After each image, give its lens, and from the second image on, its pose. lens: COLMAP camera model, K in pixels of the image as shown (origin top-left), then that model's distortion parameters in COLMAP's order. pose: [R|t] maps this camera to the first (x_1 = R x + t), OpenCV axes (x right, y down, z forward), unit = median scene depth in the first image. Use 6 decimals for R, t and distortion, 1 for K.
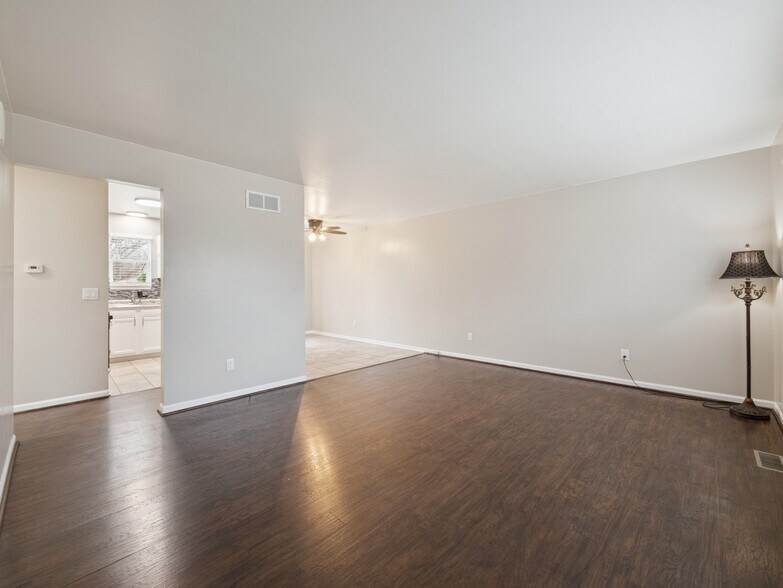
lens RADIAL K [[330.6, 0, 392.4], [0, 330.6, 288.0], [0, 0, 1]] dist [-0.005642, 0.000547]
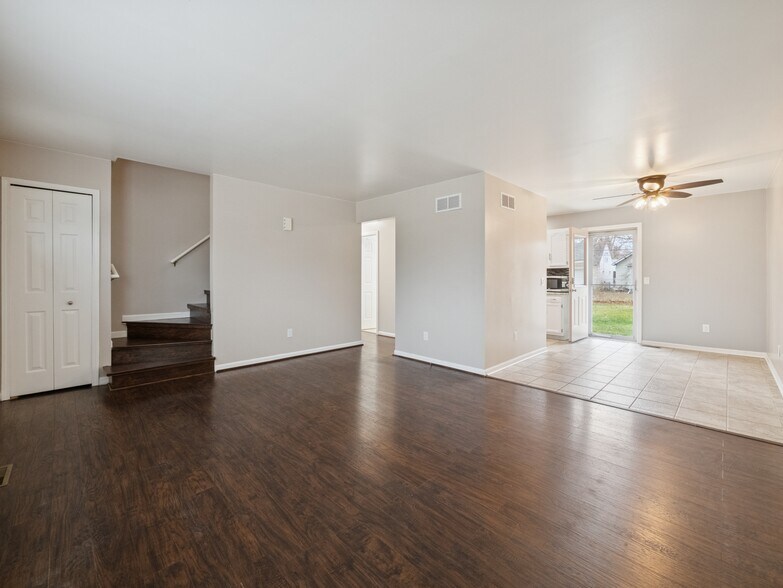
lens RADIAL K [[330.6, 0, 381.2], [0, 330.6, 284.7], [0, 0, 1]] dist [-0.005642, 0.000547]
pose [[-0.038496, 0.029253, -0.998830, 1.141054], [-0.005719, 0.999549, 0.029495, -0.014672], [0.999242, 0.006848, -0.038311, 1.202759]]
